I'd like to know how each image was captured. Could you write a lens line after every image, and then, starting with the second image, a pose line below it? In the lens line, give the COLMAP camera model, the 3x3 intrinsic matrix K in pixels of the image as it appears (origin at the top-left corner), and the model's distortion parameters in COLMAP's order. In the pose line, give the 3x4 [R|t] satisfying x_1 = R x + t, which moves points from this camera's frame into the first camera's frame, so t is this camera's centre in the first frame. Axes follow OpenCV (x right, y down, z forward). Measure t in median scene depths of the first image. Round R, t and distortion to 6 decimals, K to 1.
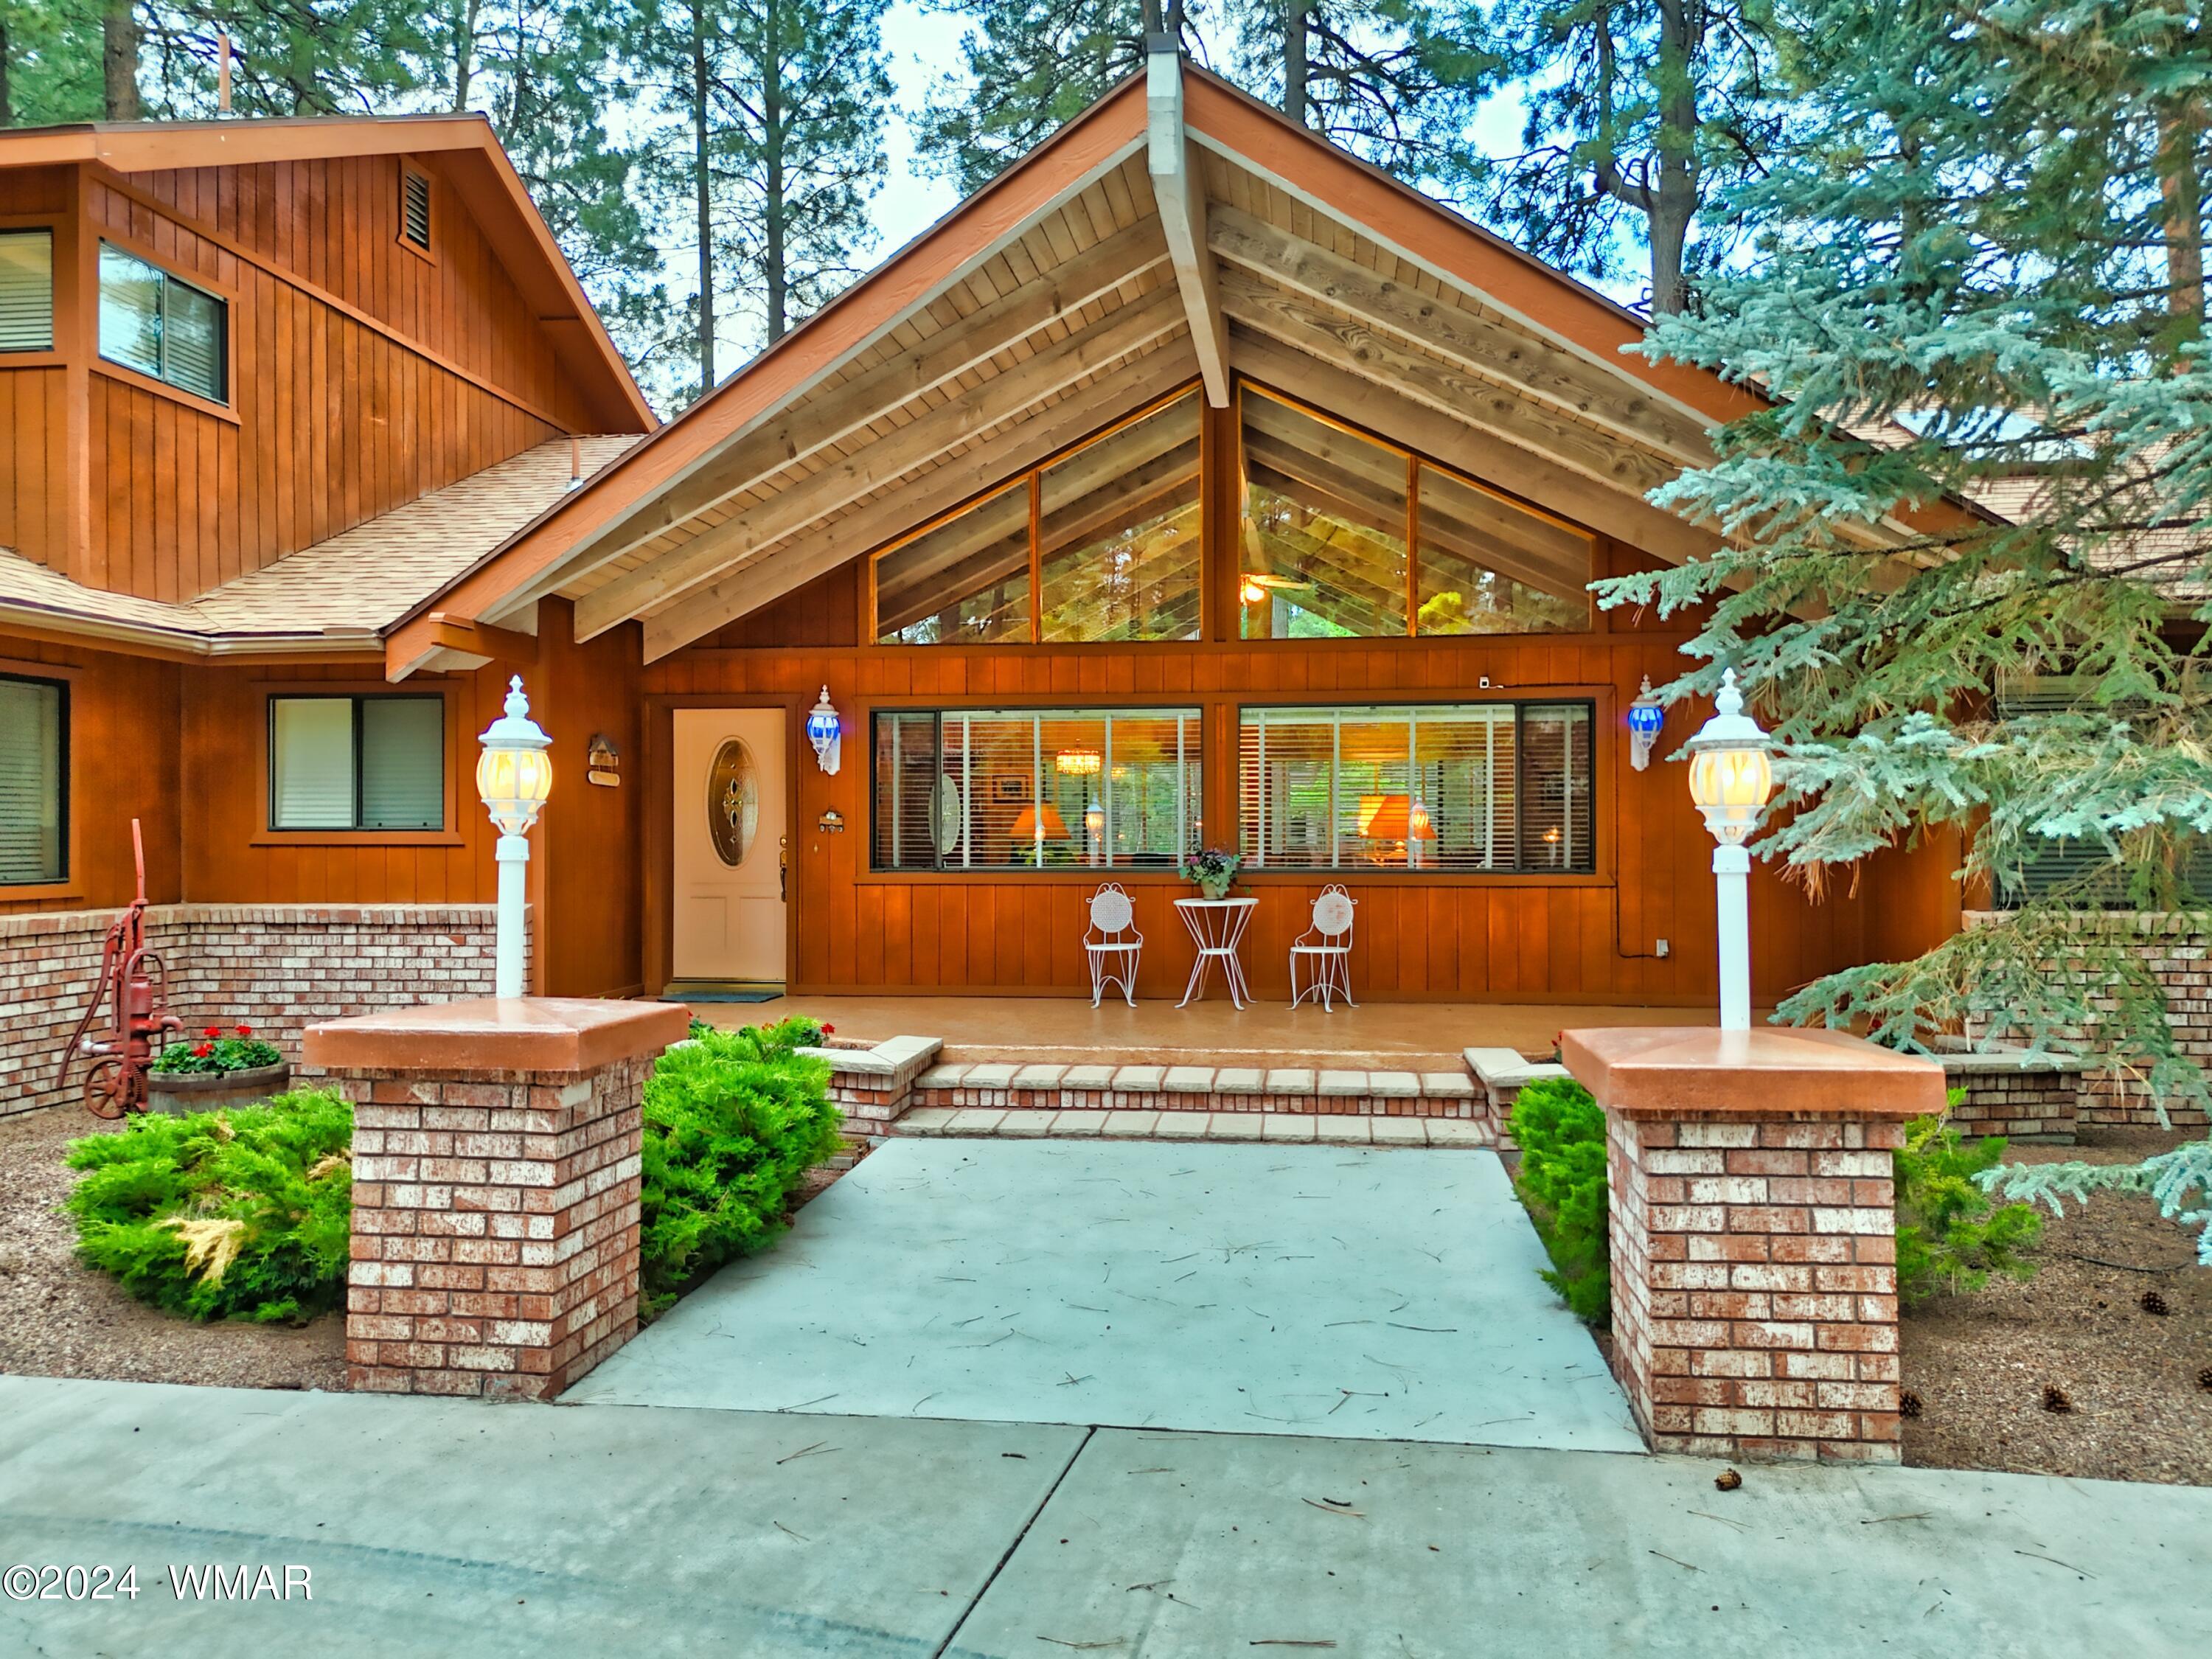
lens RADIAL K [[1623.5, 0, 1114.0], [0, 1623.5, 826.4], [0, 0, 1]] dist [0.071431, -0.062779]
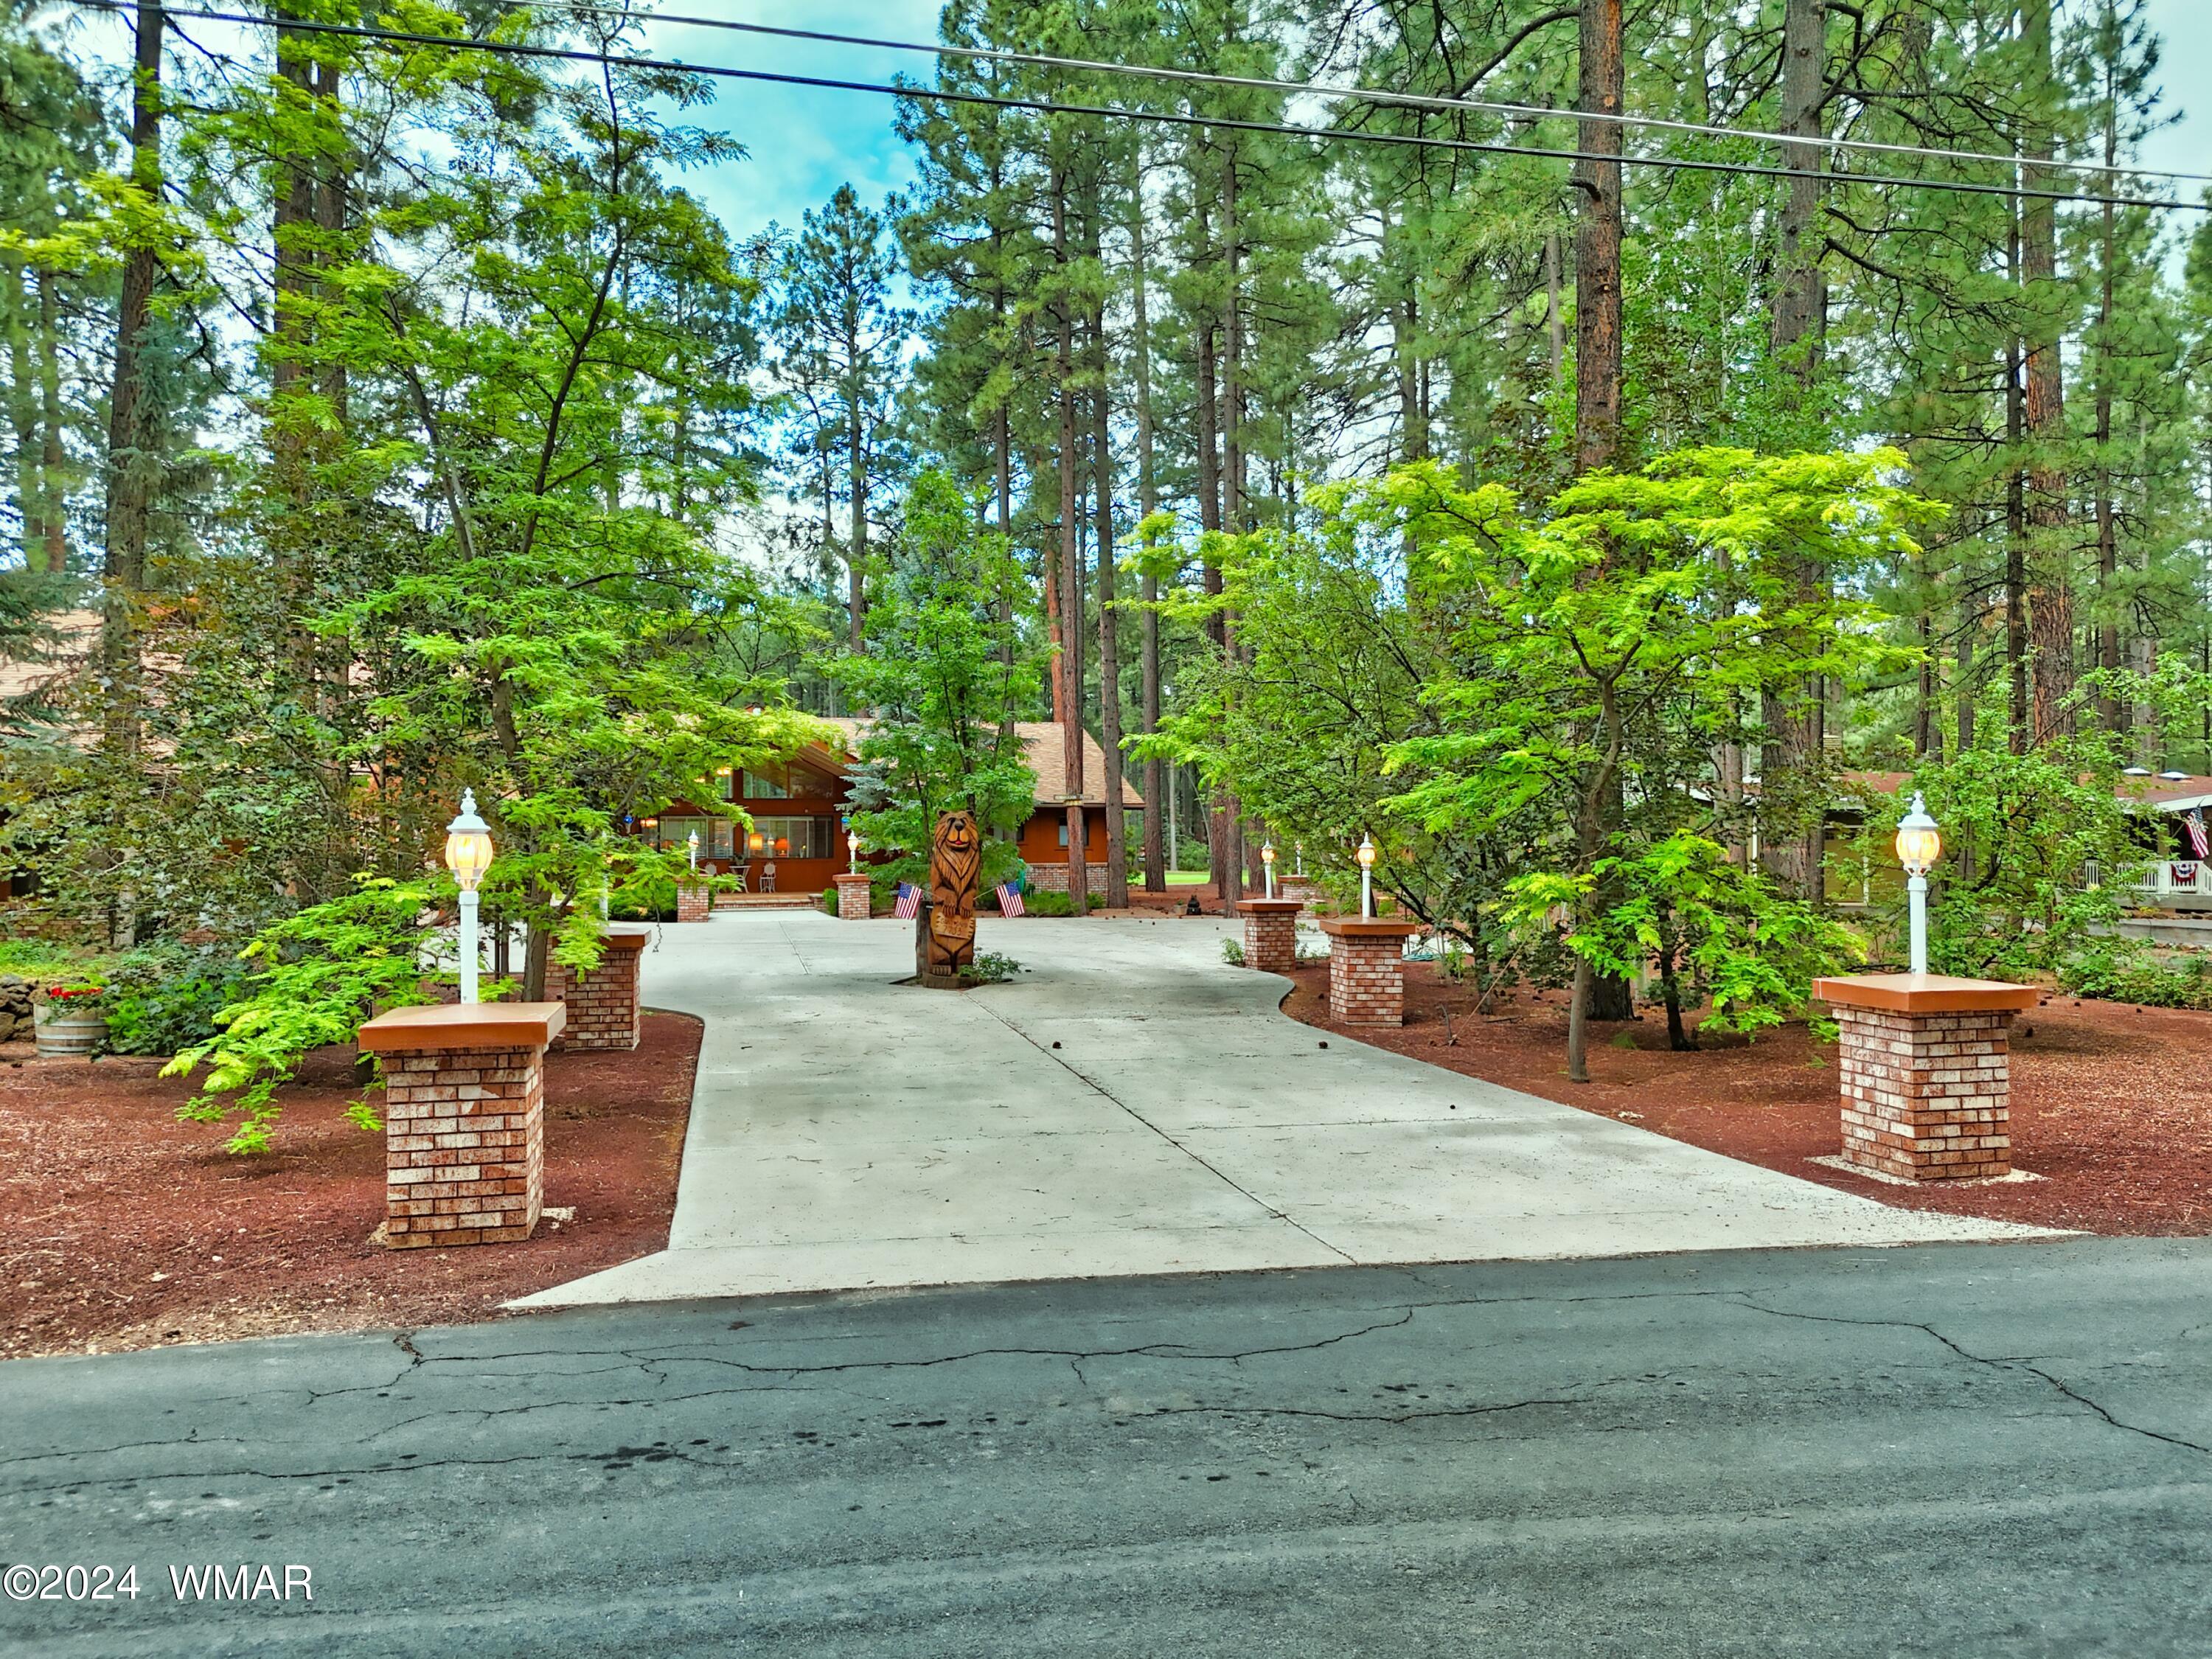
lens RADIAL K [[1625.5, 0, 1114.5], [0, 1625.5, 827.2], [0, 0, 1]] dist [0.066545, -0.057330]
pose [[0.891123, 0.000909, 0.453762, -0.964006], [0.000852, 0.999993, -0.003677, -0.034848], [-0.453762, 0.003663, 0.891115, -3.066462]]
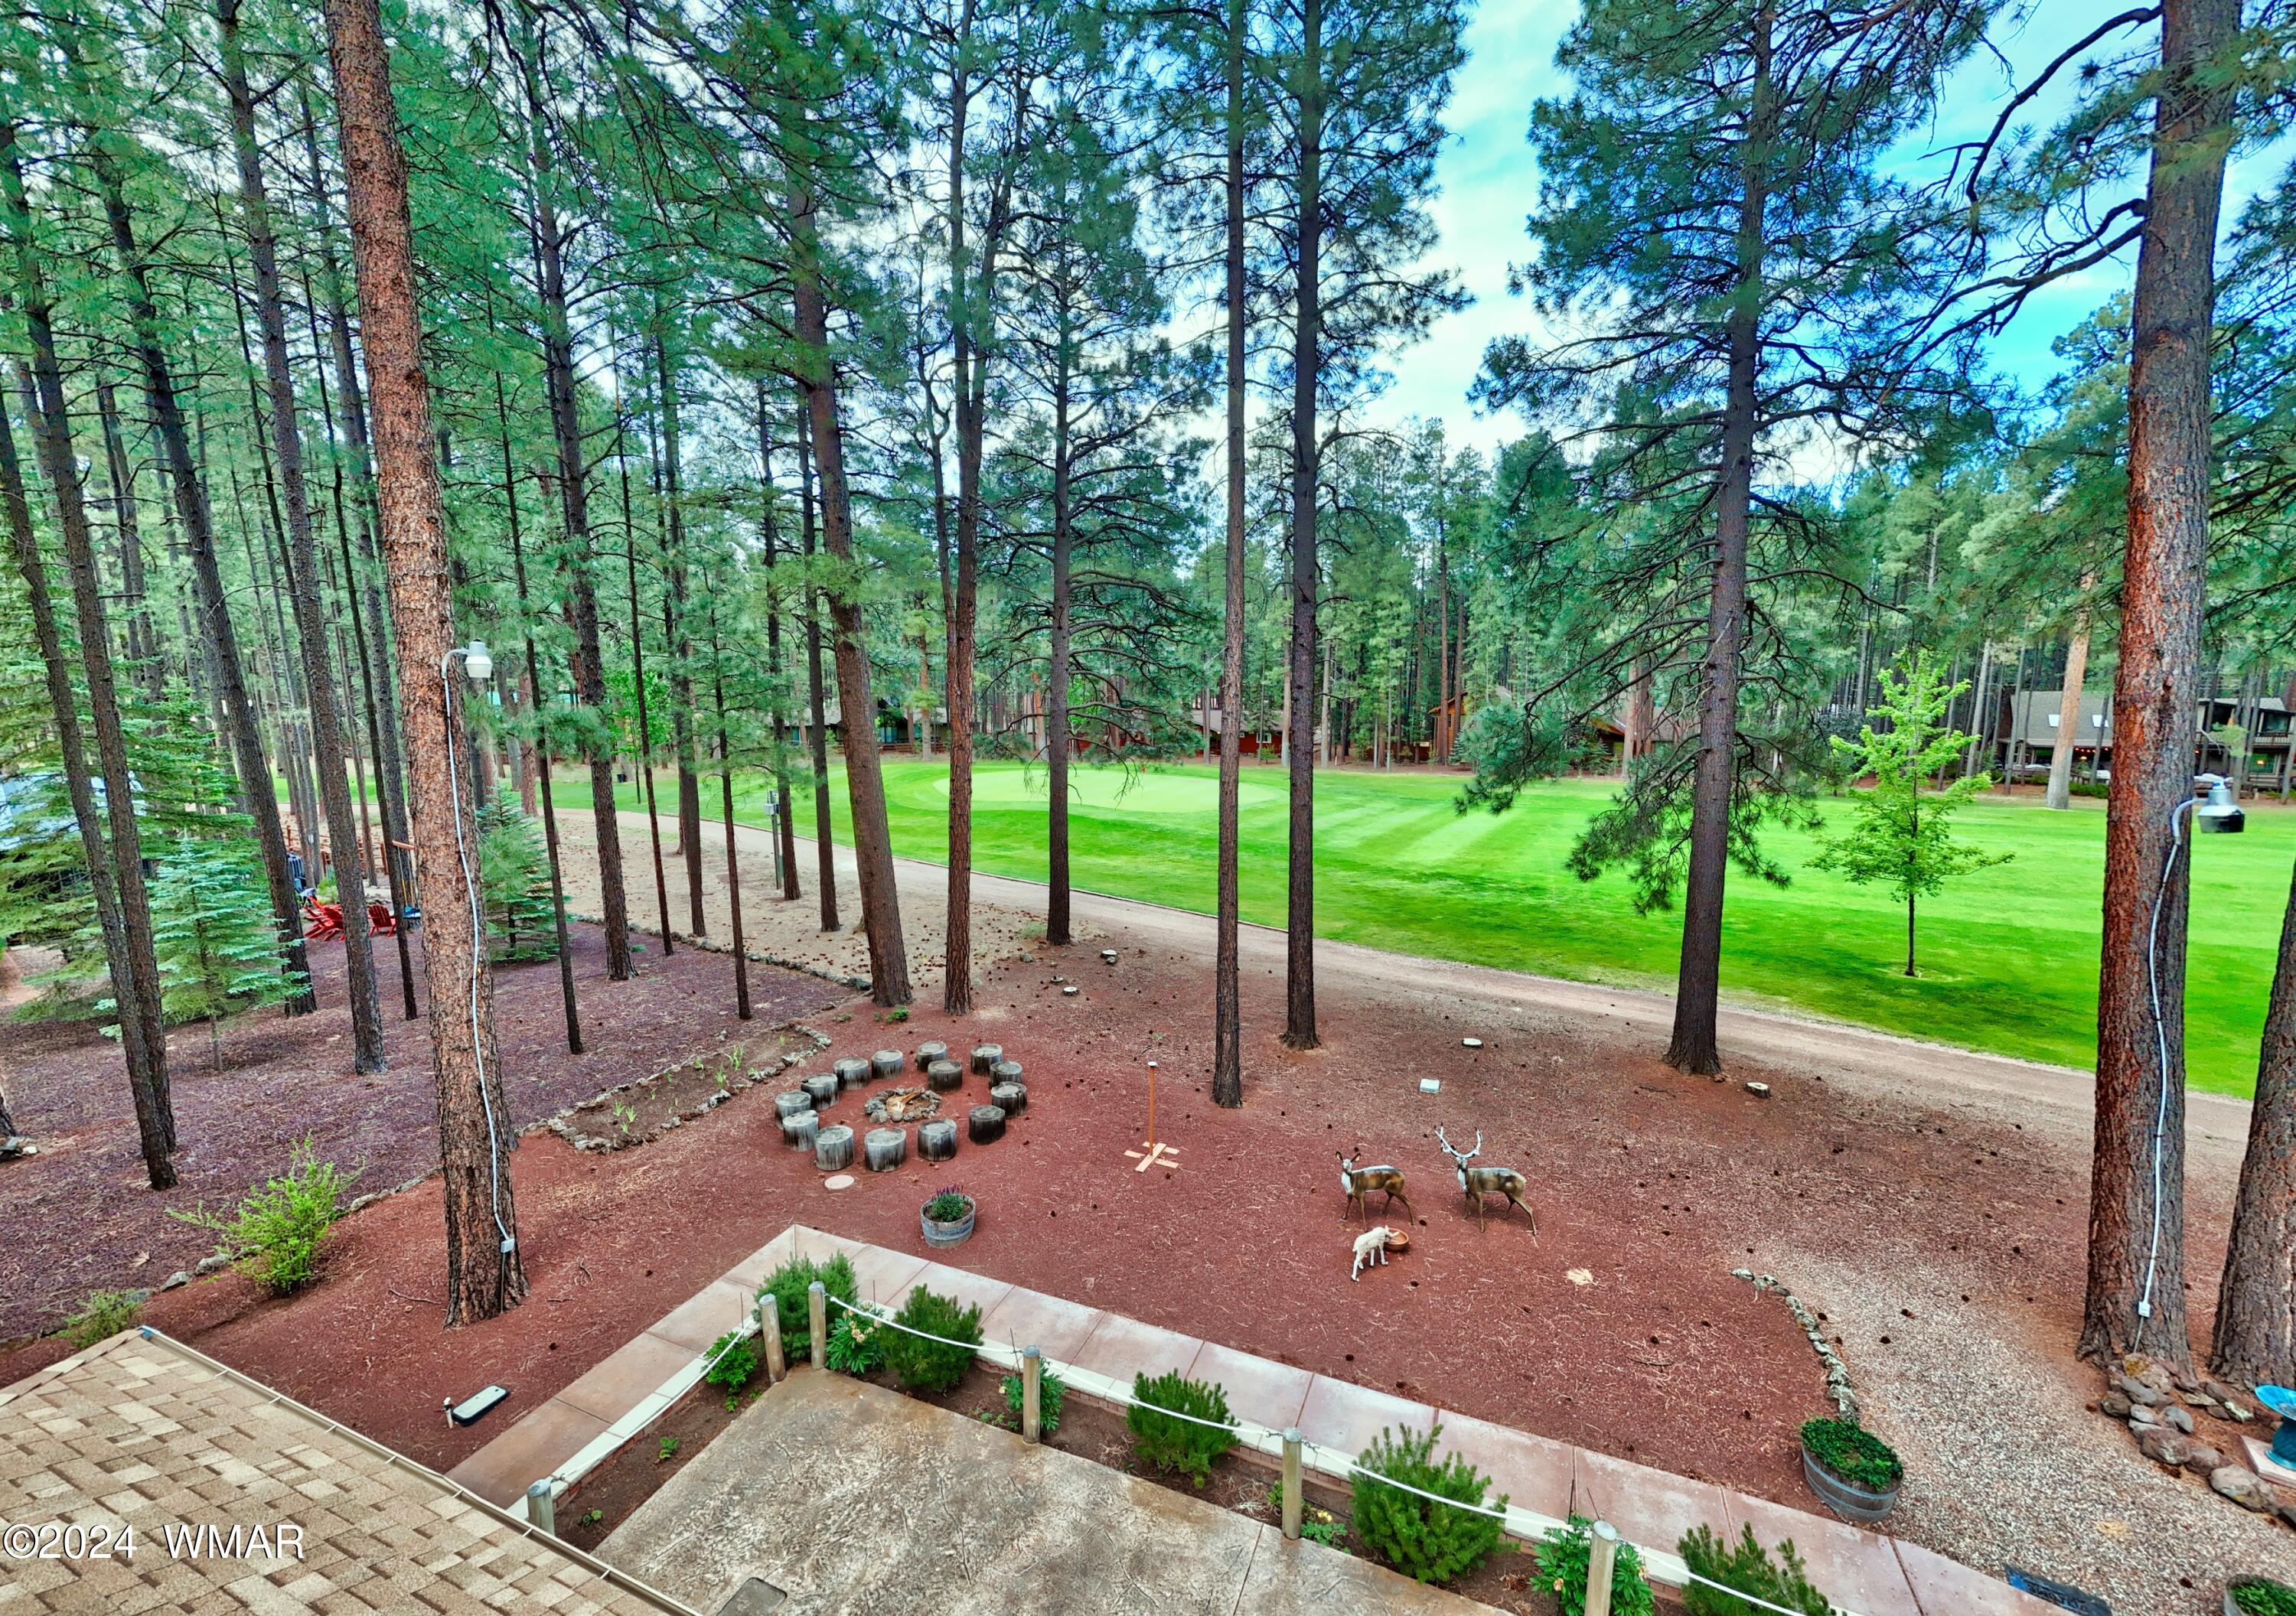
lens RADIAL K [[912.2, 0, 1143.4], [0, 912.2, 822.7], [0, 0, 1]] dist [-0.001025, -0.000033]
pose [[0.962473, 0.045321, -0.267566, -0.545160], [-0.003131, 0.987745, 0.156044, -0.531327], [0.271359, -0.149350, 0.950820, 1.809600]]
